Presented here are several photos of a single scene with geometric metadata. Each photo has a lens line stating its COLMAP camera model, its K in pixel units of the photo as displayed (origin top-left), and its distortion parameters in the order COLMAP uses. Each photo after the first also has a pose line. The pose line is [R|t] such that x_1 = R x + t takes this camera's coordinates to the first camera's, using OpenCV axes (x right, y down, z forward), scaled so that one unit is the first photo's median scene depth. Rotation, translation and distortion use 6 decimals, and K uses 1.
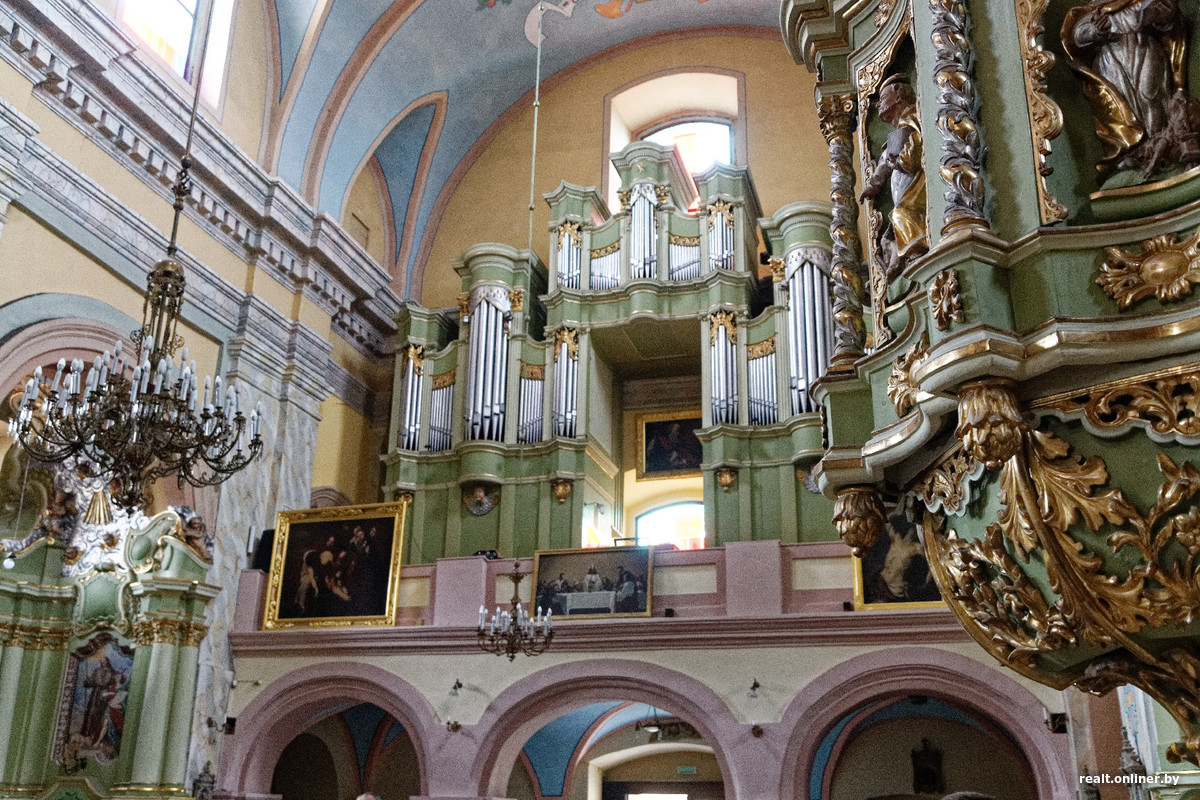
lens RADIAL K [[1159.3, 0, 600.1], [0, 1159.3, 398.1], [0, 0, 1]] dist [0.005776, 0.000000]
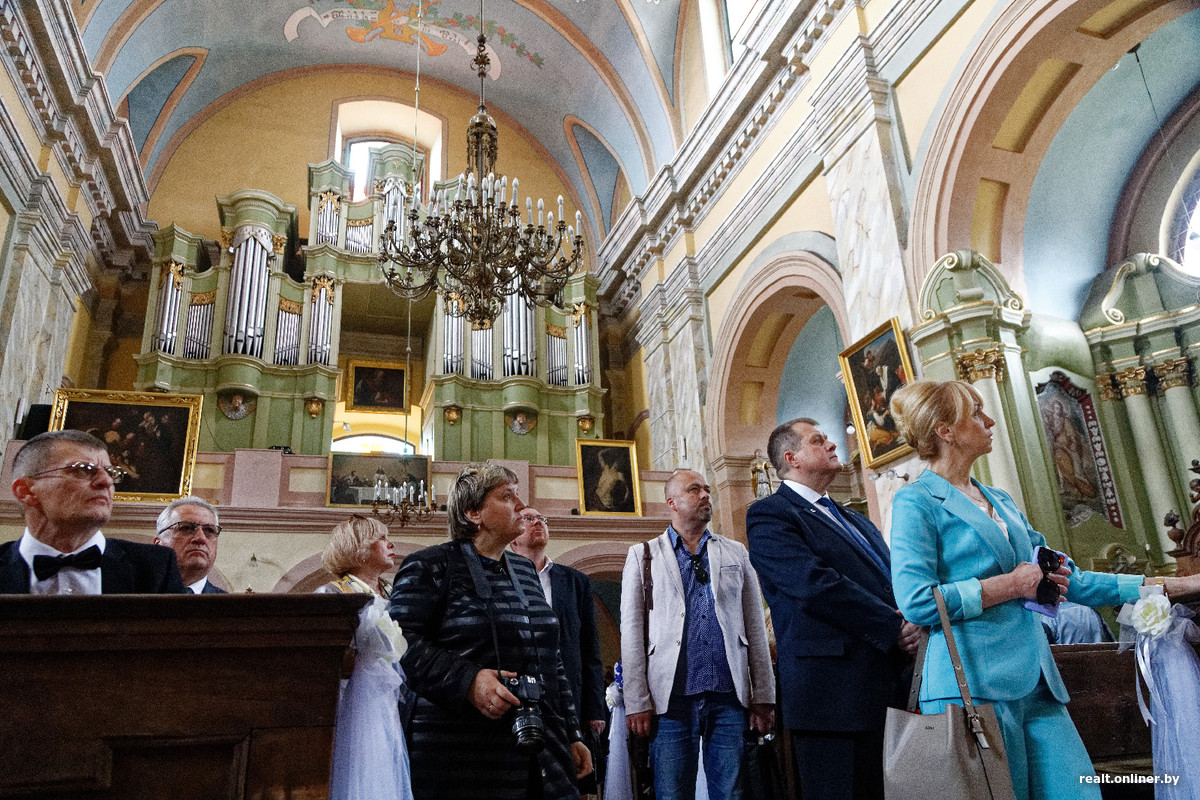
lens RADIAL K [[853.5, 0, 600.8], [0, 853.5, 404.5], [0, 0, 1]] dist [-0.008270, -0.000255]
pose [[0.827105, 0.141294, 0.543998, -0.263273], [-0.143684, 0.988879, -0.038385, 0.066132], [-0.543372, -0.046415, 0.838208, 0.093815]]
